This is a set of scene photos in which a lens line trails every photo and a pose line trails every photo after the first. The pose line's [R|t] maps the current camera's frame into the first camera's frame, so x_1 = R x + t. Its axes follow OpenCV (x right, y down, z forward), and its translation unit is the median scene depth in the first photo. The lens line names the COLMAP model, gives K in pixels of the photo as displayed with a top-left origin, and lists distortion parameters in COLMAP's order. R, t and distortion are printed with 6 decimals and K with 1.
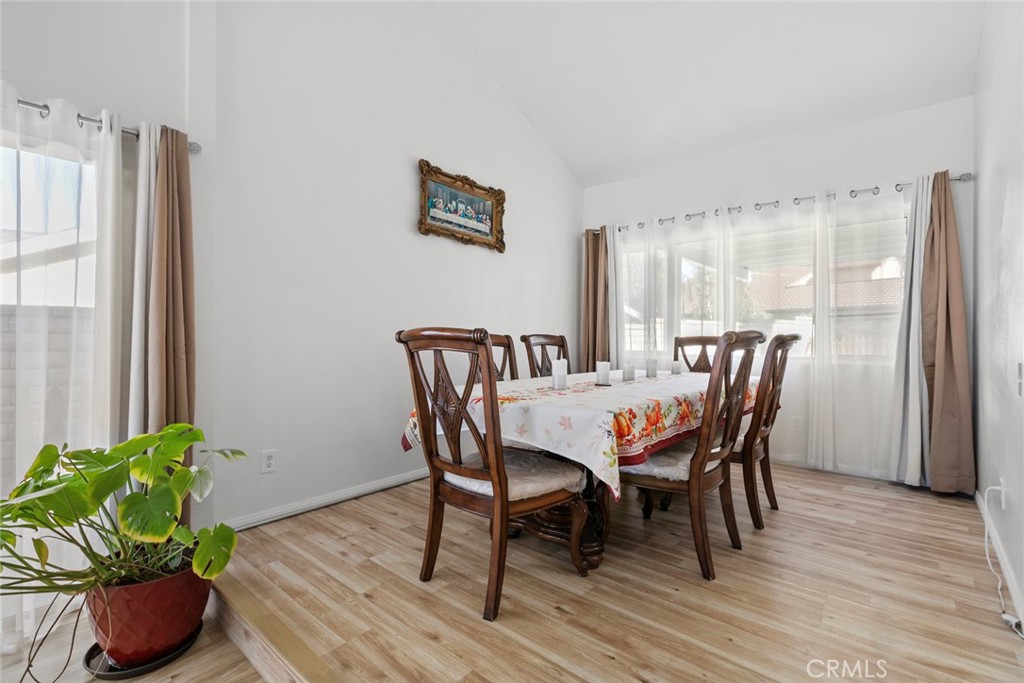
lens RADIAL K [[469.3, 0, 513.5], [0, 469.3, 335.0], [0, 0, 1]] dist [0.008994, 0.000073]
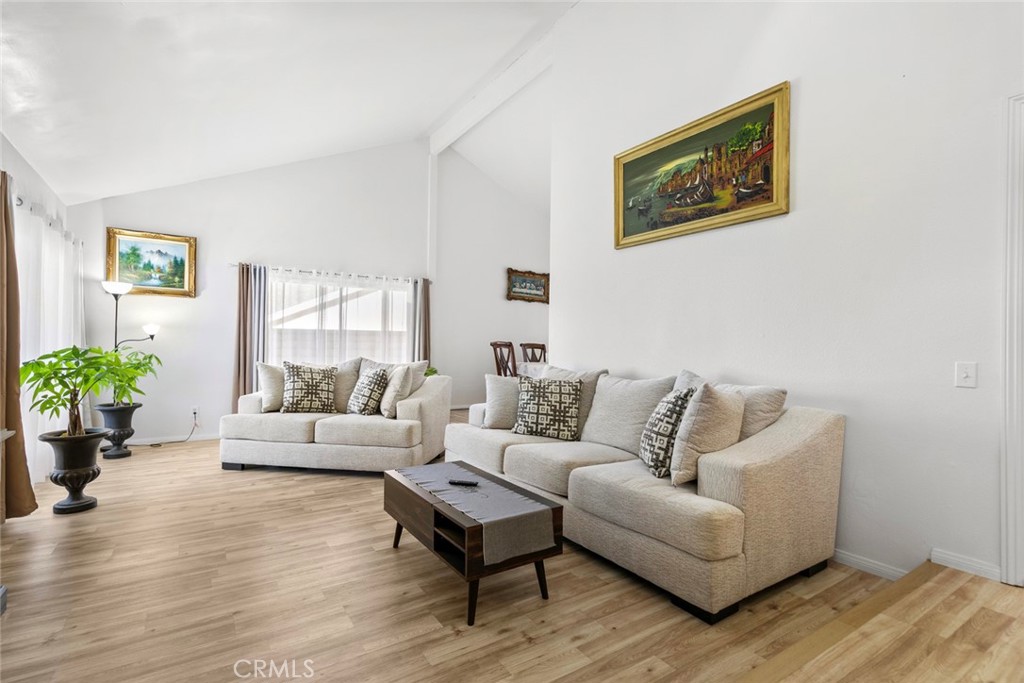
lens RADIAL K [[469.3, 0, 514.7], [0, 469.3, 345.9], [0, 0, 1]] dist [0.008994, 0.000073]
pose [[0.963056, 0.007401, -0.269200, 0.441925], [-0.006905, 0.999972, 0.002789, 0.003618], [0.269213, -0.000827, 0.963080, -1.173990]]
